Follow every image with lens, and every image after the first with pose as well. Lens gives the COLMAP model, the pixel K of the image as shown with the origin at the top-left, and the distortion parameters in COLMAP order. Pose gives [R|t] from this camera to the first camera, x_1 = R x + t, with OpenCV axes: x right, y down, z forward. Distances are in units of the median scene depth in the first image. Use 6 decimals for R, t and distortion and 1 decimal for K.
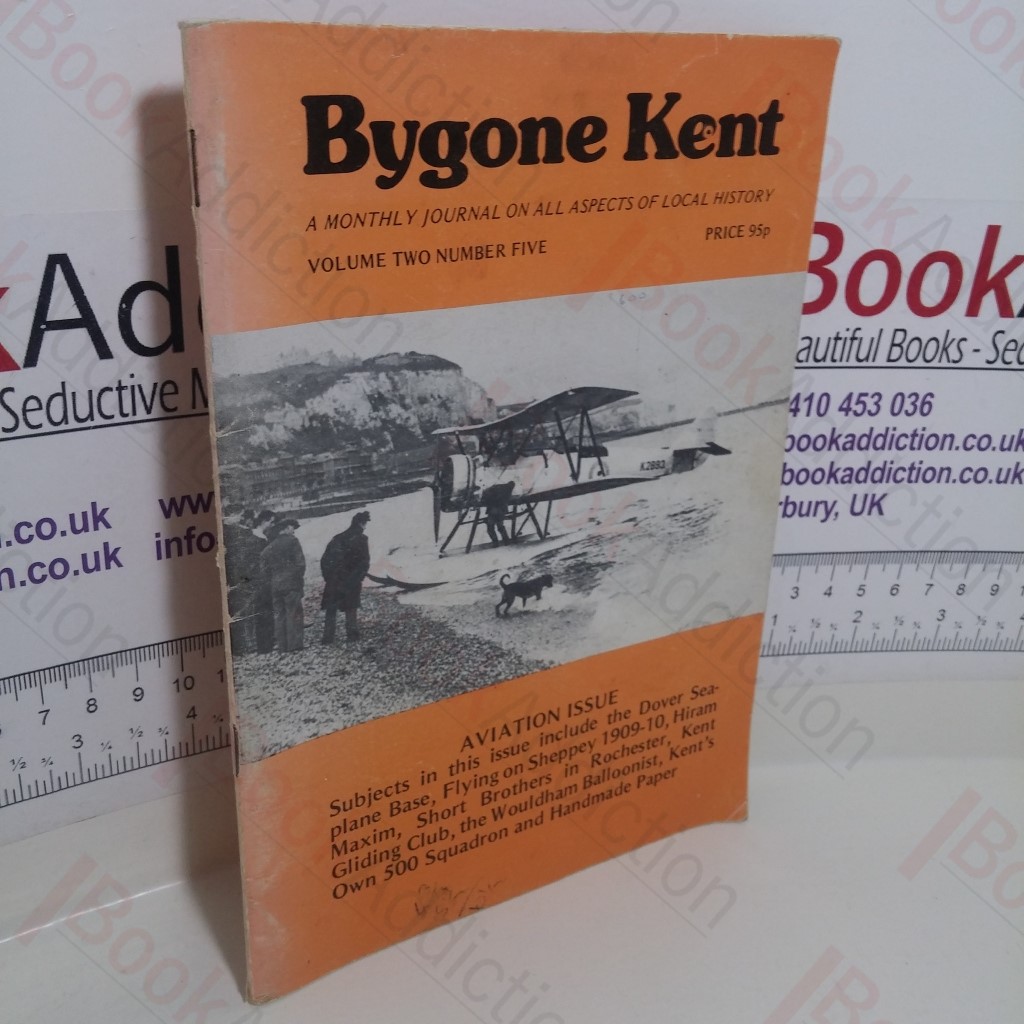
lens RADIAL K [[1156.3, 0, 505.2], [0, 1156.3, 505.4], [0, 0, 1]] dist [-0.002013, 0.000000]
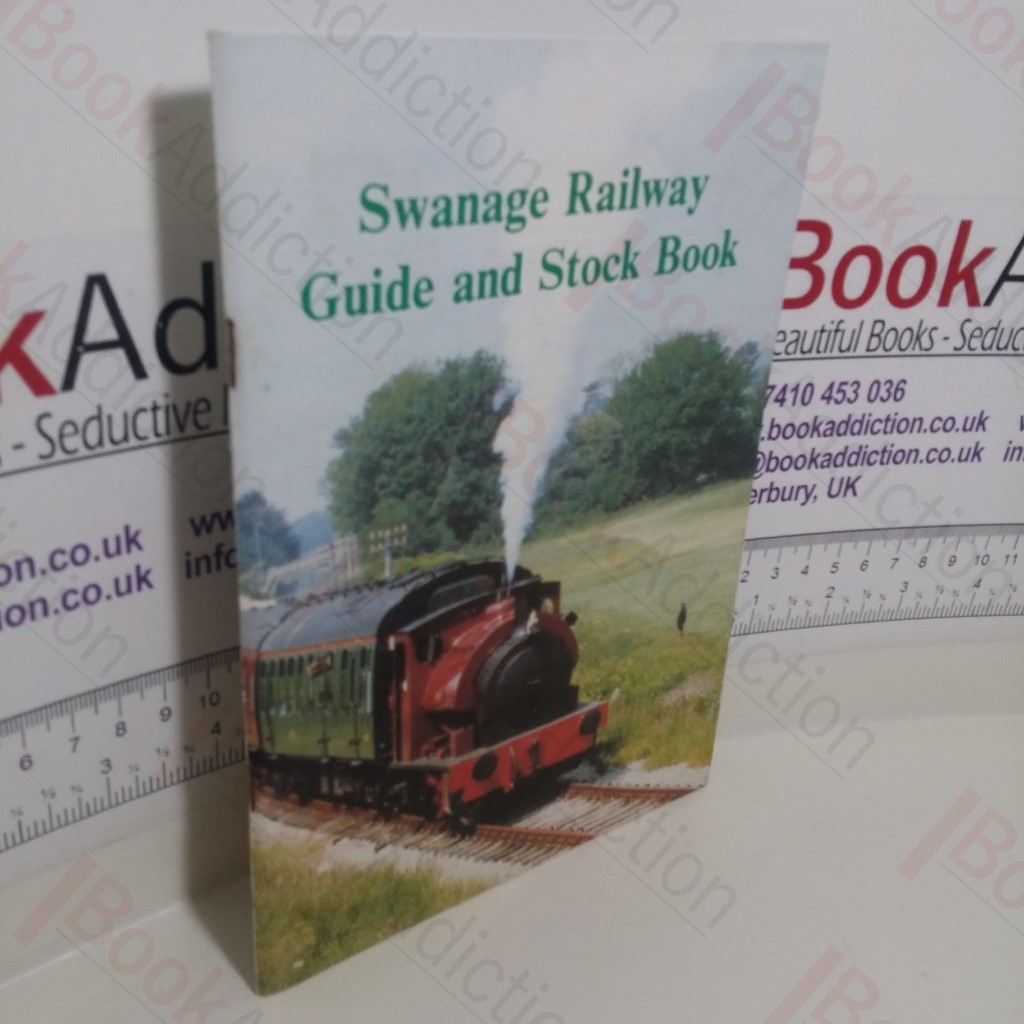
lens RADIAL K [[1156.3, 0, 499.1], [0, 1156.3, 520.1], [0, 0, 1]] dist [-0.002013, 0.000000]
pose [[0.992102, -0.041254, 0.118457, -0.127096], [0.035705, 0.998180, 0.048589, -0.034307], [-0.120246, -0.043976, 0.991770, -0.003254]]
